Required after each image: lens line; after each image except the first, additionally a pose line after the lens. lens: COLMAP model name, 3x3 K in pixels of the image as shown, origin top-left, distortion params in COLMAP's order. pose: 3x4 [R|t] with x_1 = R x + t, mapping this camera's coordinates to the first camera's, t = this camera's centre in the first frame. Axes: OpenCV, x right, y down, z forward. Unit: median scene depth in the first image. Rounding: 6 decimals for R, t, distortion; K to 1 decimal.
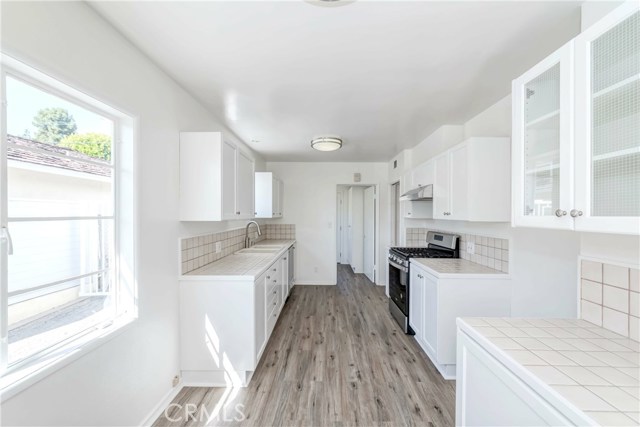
lens RADIAL K [[257.8, 0, 322.2], [0, 257.8, 215.1], [0, 0, 1]] dist [-0.003086, -0.000184]
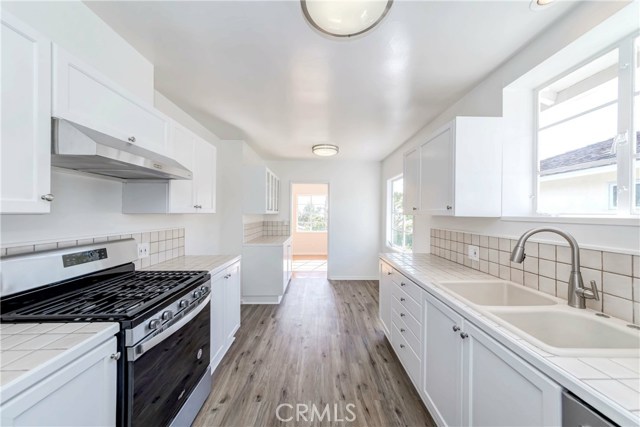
lens RADIAL K [[234.6, 0, 320.1], [0, 234.6, 212.7], [0, 0, 1]] dist [0.002194, -0.000484]
pose [[-0.999578, -0.012726, -0.026104, 0.082445], [-0.012781, 0.999916, 0.001957, 0.009165], [0.026077, 0.002289, -0.999657, 1.856641]]
